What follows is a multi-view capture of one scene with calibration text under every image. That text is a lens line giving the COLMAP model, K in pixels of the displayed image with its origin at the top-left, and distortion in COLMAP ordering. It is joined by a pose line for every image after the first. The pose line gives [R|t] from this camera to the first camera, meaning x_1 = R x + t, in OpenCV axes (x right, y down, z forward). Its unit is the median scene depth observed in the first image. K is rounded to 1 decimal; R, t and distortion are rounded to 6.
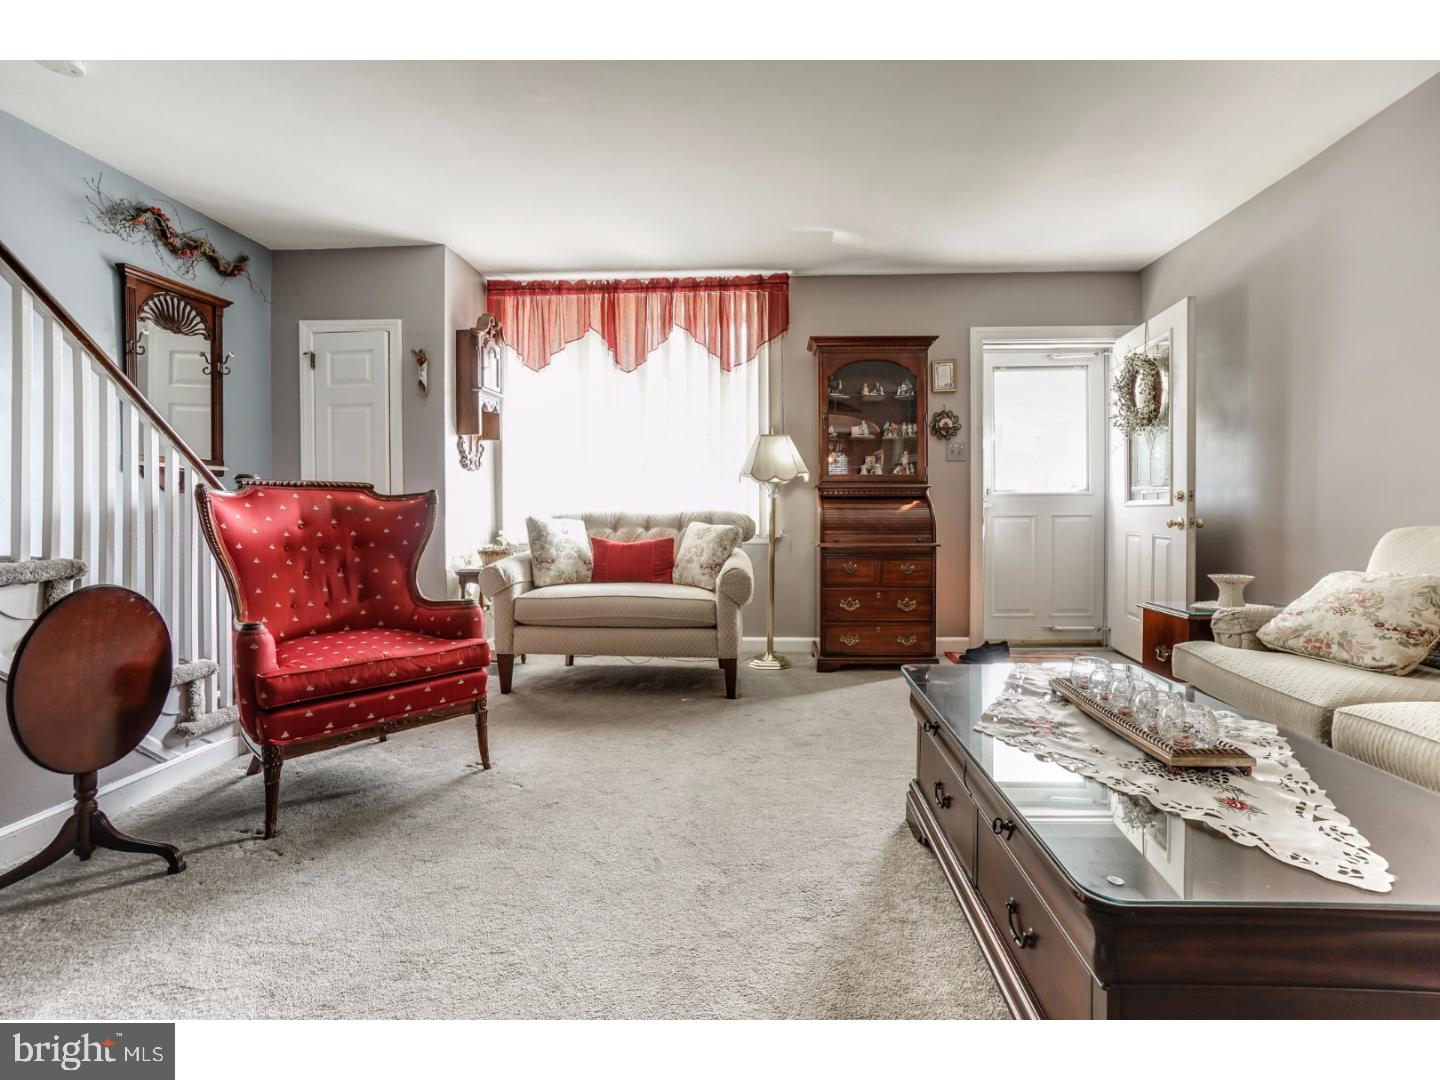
lens RADIAL K [[657.2, 0, 751.8], [0, 657.2, 533.0], [0, 0, 1]] dist [-0.022934, 0.010237]
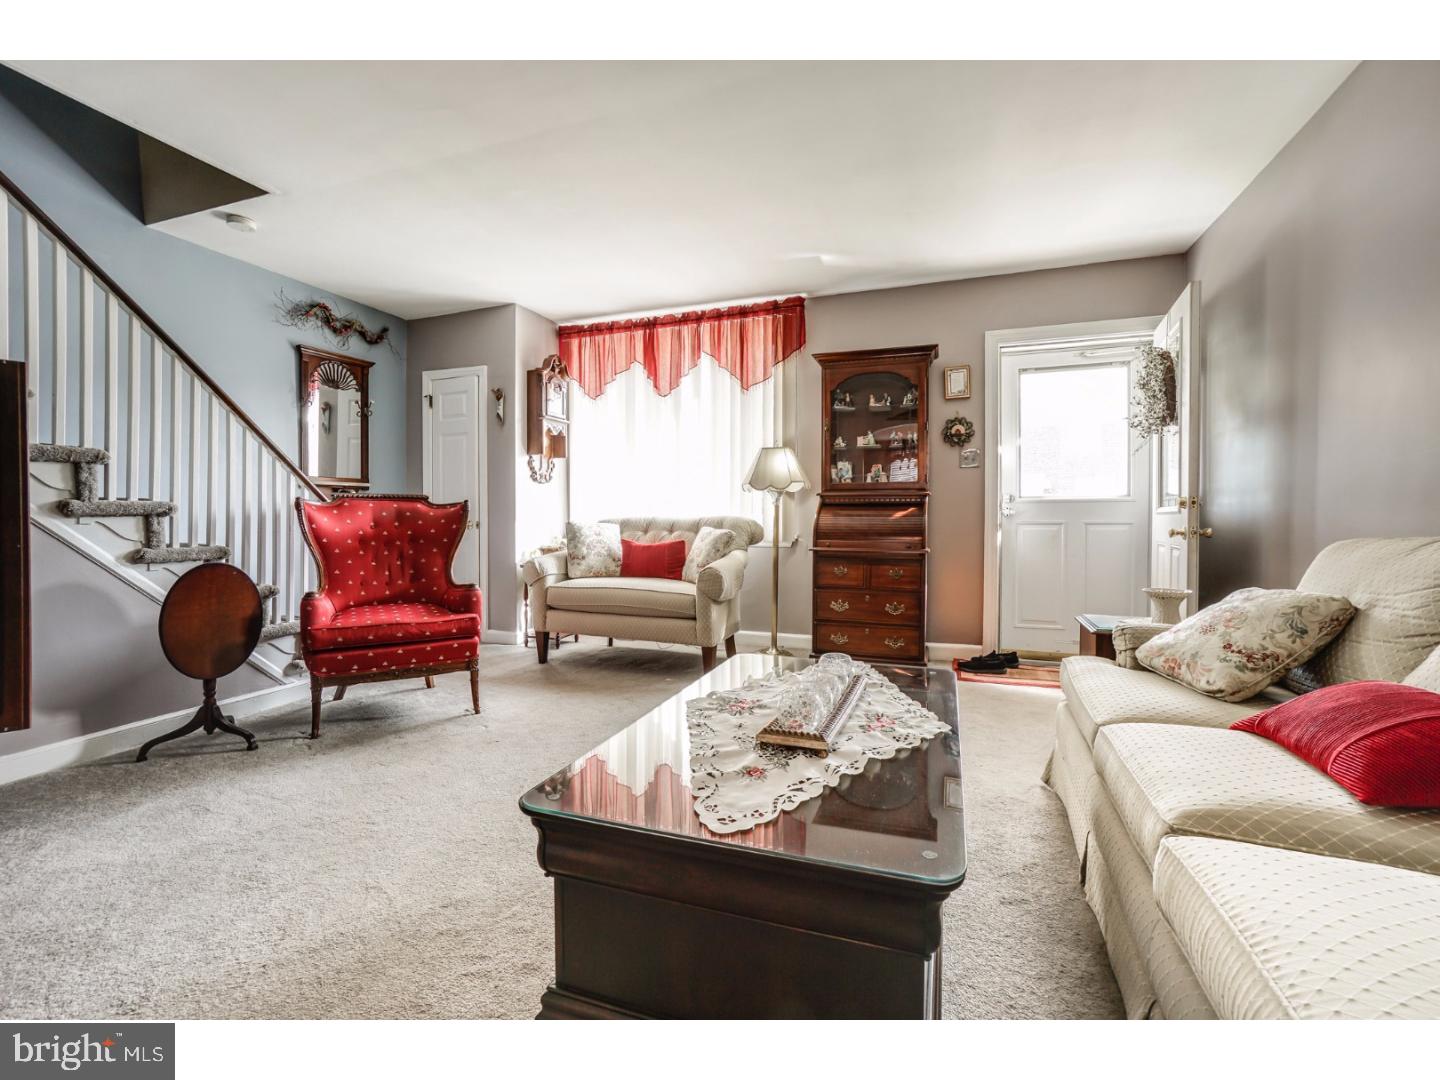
lens RADIAL K [[631.9, 0, 720.0], [0, 631.9, 540.0], [0, 0, 1]] dist [-0.019196, 0.000192]
pose [[0.949528, 0.016051, -0.313271, 0.284080], [-0.014558, 0.999869, 0.007105, -0.001662], [0.313344, -0.002186, 0.949637, -0.026785]]
